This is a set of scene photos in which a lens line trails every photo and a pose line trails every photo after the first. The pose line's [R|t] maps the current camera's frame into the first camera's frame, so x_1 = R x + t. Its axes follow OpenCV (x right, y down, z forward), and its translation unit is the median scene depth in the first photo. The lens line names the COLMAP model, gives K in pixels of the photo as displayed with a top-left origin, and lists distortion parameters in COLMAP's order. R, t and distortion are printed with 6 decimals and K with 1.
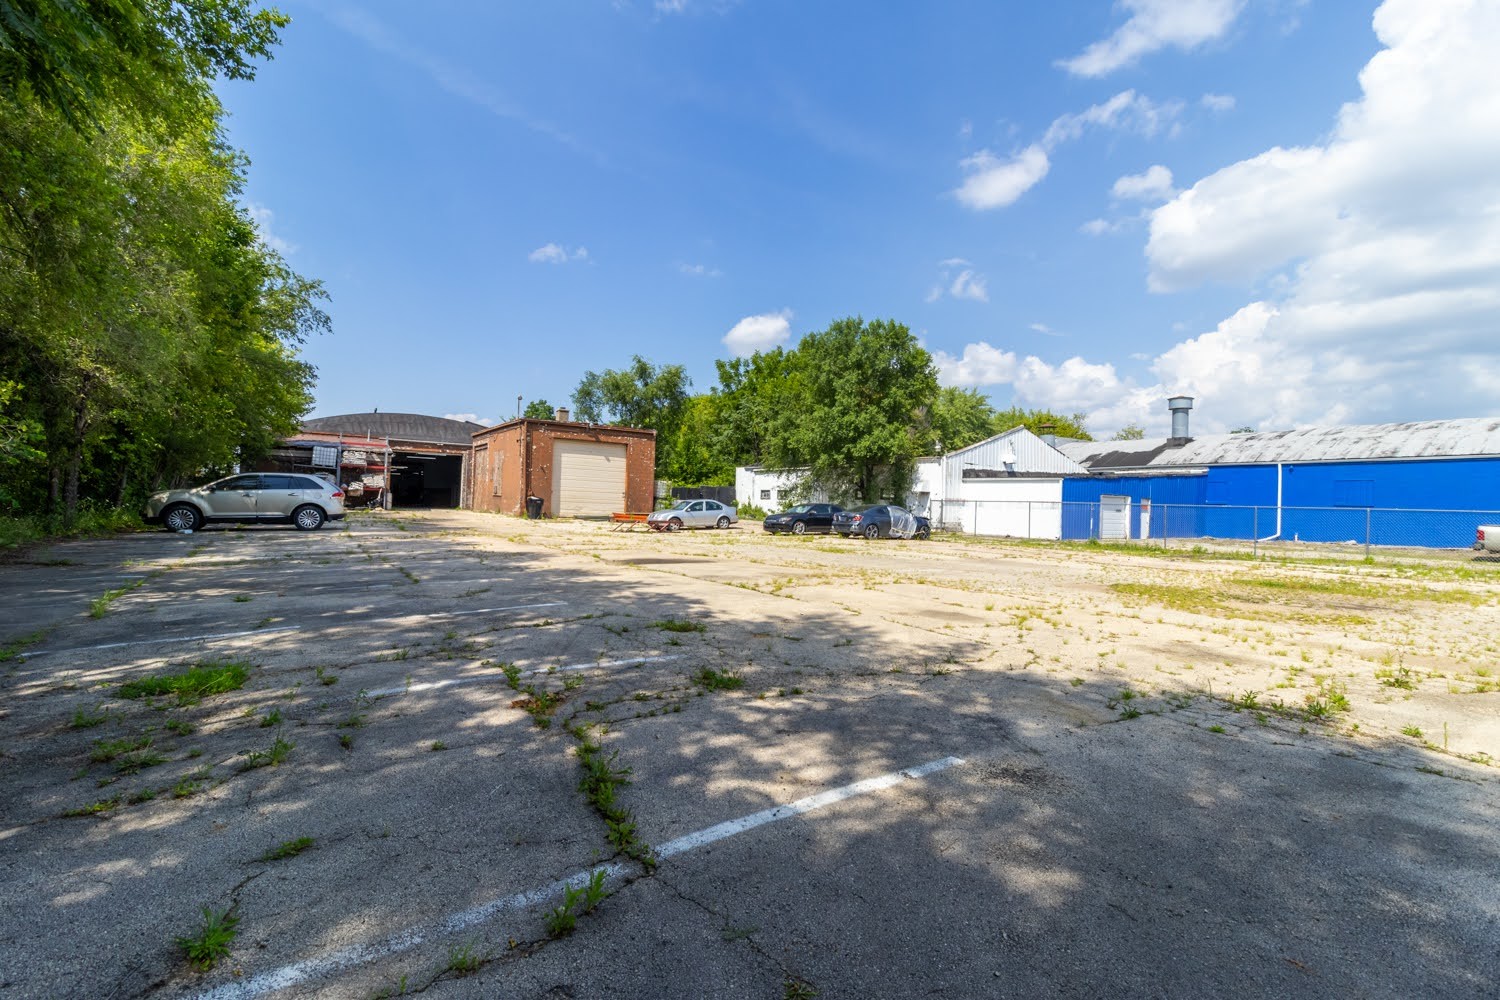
lens RADIAL K [[688.2, 0, 749.4], [0, 688.2, 493.7], [0, 0, 1]] dist [-0.002283, 0.000110]
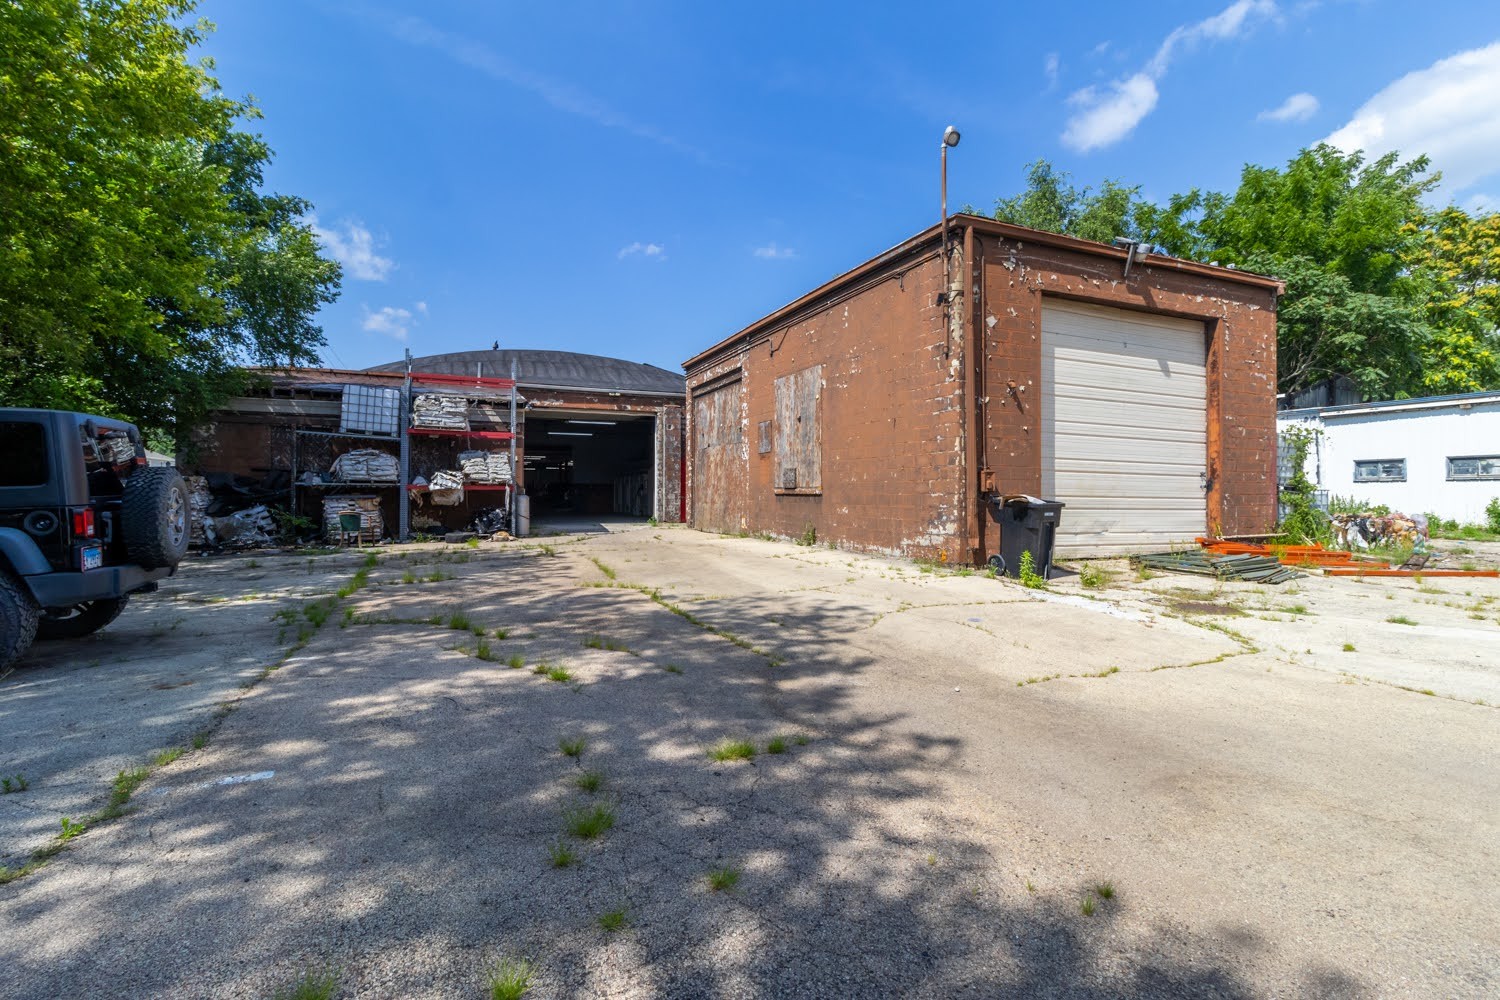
lens RADIAL K [[688.2, 0, 749.5], [0, 688.2, 500.8], [0, 0, 1]] dist [-0.002283, 0.000110]
pose [[0.986375, -0.029401, -0.161863, -0.325258], [0.033191, 0.999233, 0.020762, -0.002007], [0.161128, -0.025852, 0.986595, 0.618053]]
